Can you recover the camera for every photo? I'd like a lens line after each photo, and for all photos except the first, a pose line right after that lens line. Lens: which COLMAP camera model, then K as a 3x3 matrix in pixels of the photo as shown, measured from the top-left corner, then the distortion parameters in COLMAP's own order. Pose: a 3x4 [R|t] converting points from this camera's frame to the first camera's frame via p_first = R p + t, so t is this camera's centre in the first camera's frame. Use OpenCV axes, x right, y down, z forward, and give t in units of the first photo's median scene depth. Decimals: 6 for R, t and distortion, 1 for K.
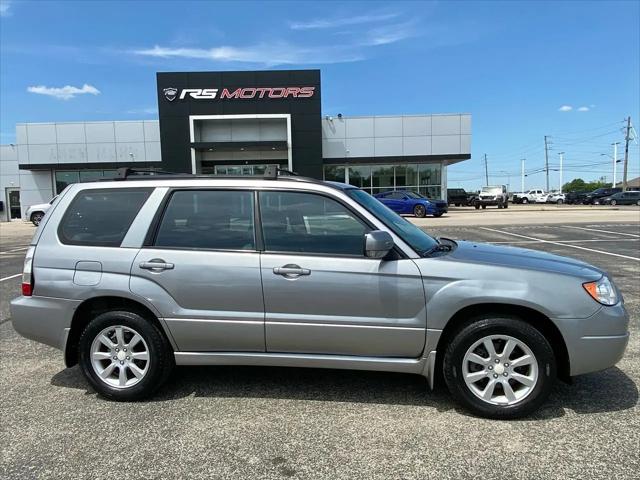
lens RADIAL K [[471.4, 0, 315.0], [0, 471.4, 235.7], [0, 0, 1]] dist [0.067430, -0.082933]
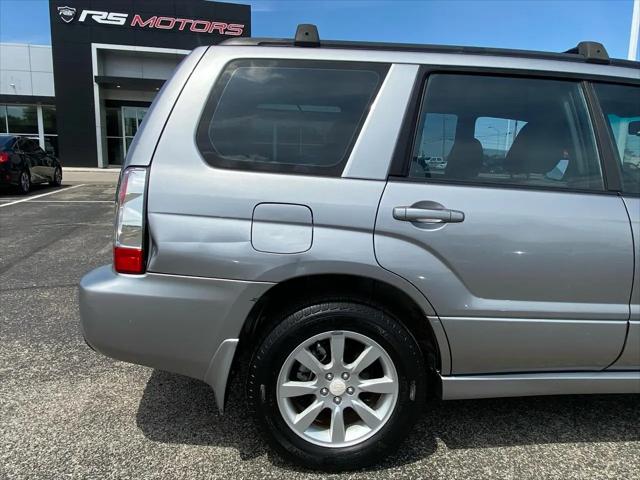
lens RADIAL K [[471.4, 0, 324.9], [0, 471.4, 241.9], [0, 0, 1]] dist [0.067430, -0.082933]
pose [[0.972280, 0.007680, 0.233692, -0.538226], [-0.030251, 0.995192, 0.093152, 0.046115], [-0.231854, -0.097639, 0.967838, 0.513401]]
